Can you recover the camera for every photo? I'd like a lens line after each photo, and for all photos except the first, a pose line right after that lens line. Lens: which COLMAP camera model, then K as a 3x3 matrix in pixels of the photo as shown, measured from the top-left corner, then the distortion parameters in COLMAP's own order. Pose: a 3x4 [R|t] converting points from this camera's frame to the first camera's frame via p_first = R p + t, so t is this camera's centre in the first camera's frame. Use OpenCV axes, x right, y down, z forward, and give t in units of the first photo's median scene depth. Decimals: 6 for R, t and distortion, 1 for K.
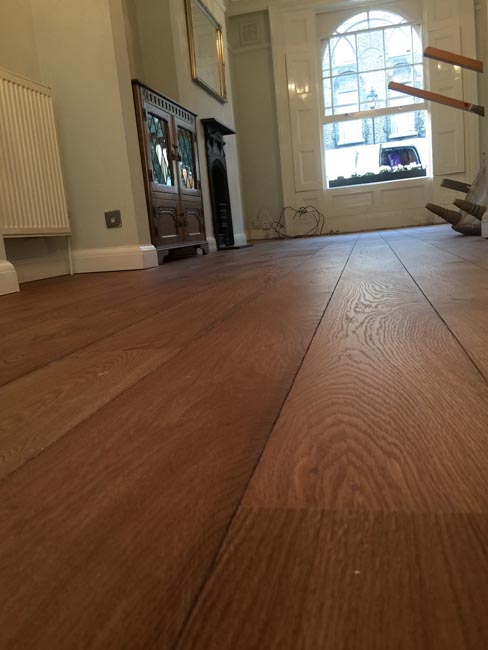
lens RADIAL K [[556.1, 0, 244.0], [0, 556.1, 325.0], [0, 0, 1]] dist [0.086973, -0.151735]
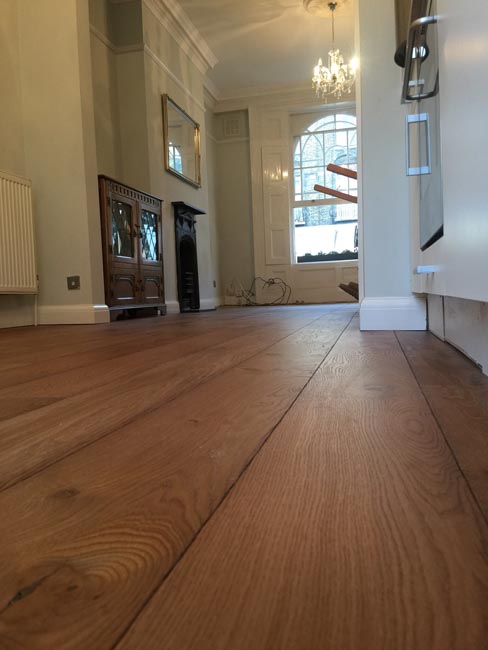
lens RADIAL K [[556.1, 0, 244.0], [0, 556.1, 325.0], [0, 0, 1]] dist [0.086973, -0.151735]
pose [[0.998591, 0.052651, -0.006655, 0.085995], [-0.053067, 0.991941, -0.115050, 0.014356], [0.000544, 0.115241, 0.993337, -0.120476]]
